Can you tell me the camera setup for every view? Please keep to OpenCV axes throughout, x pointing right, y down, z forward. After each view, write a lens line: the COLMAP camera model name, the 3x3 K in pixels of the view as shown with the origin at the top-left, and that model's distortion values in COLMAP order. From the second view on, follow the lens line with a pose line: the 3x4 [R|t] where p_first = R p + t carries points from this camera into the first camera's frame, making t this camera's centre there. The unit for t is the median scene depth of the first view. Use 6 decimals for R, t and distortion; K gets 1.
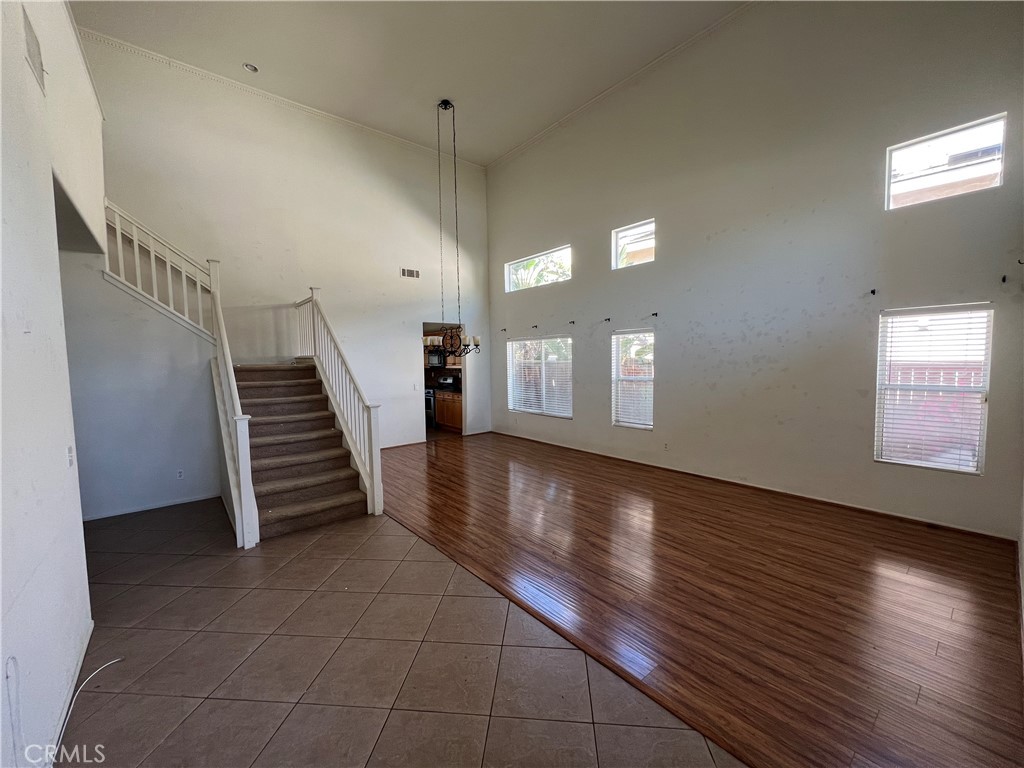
lens RADIAL K [[409.8, 0, 514.4], [0, 409.8, 386.2], [0, 0, 1]] dist [0.000849, 0.000748]
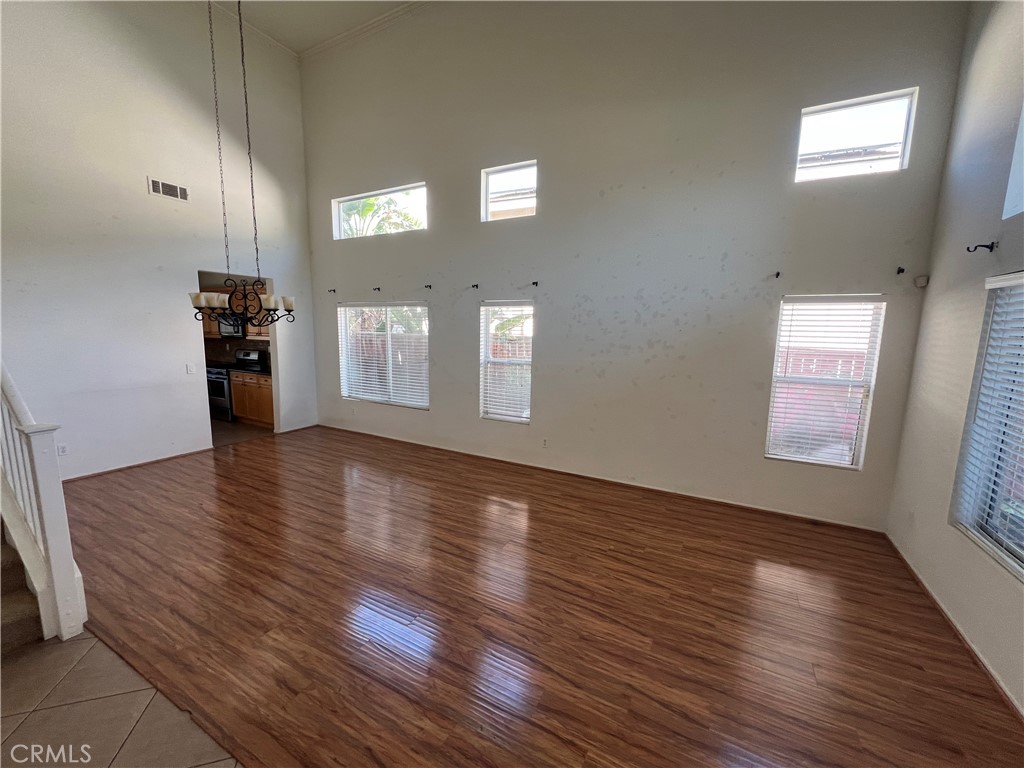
lens RADIAL K [[409.8, 0, 514.4], [0, 409.8, 386.2], [0, 0, 1]] dist [0.000849, 0.000748]
pose [[0.926732, -0.019048, 0.375239, -0.003150], [-0.008965, 0.997309, 0.072767, -0.027465], [-0.375615, -0.070800, 0.924067, 0.222191]]
